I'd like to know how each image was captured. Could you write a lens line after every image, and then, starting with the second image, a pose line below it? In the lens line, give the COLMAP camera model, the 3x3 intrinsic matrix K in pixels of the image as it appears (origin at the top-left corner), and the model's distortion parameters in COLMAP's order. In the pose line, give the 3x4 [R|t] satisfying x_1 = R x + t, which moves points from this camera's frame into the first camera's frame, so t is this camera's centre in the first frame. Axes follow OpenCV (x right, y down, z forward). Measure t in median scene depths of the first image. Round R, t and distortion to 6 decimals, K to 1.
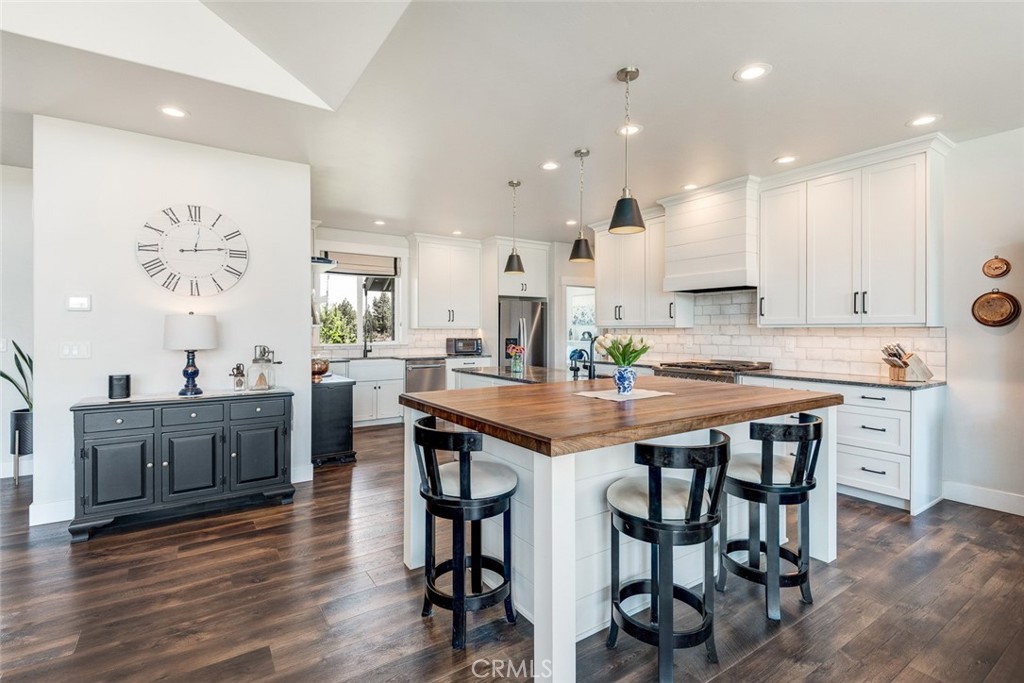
lens RADIAL K [[468.4, 0, 511.0], [0, 468.4, 329.8], [0, 0, 1]] dist [-0.000991, -0.000094]
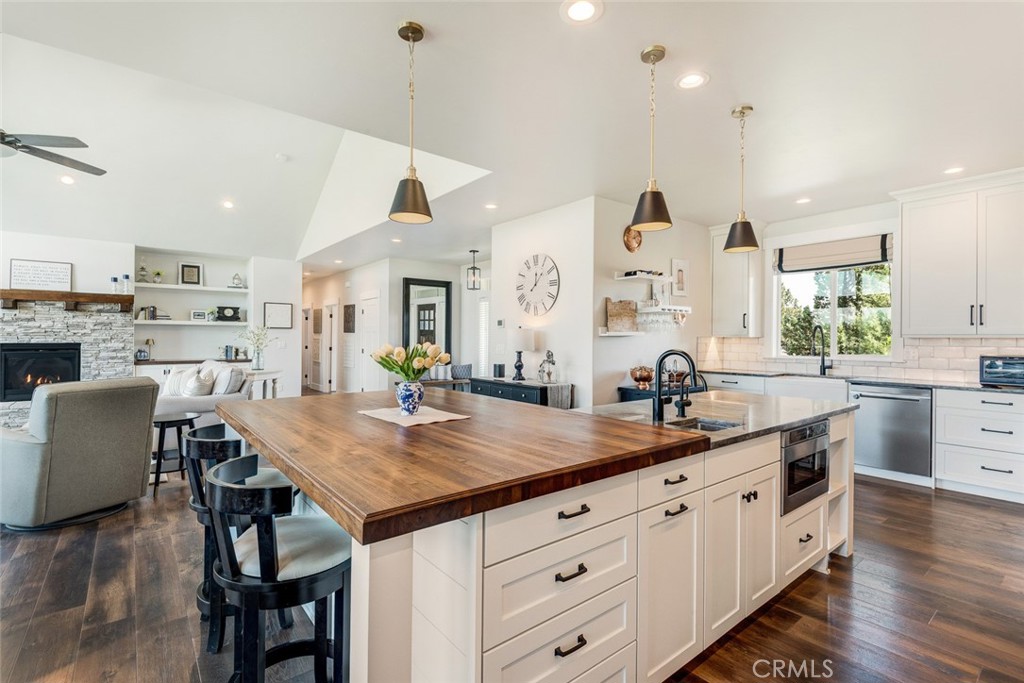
lens RADIAL K [[468.4, 0, 511.0], [0, 468.4, 329.8], [0, 0, 1]] dist [-0.000991, -0.000094]
pose [[0.069123, -0.017179, -0.997460, 0.801655], [-0.004521, 0.999836, -0.017534, -0.000103], [0.997598, 0.005722, 0.069034, 0.819229]]
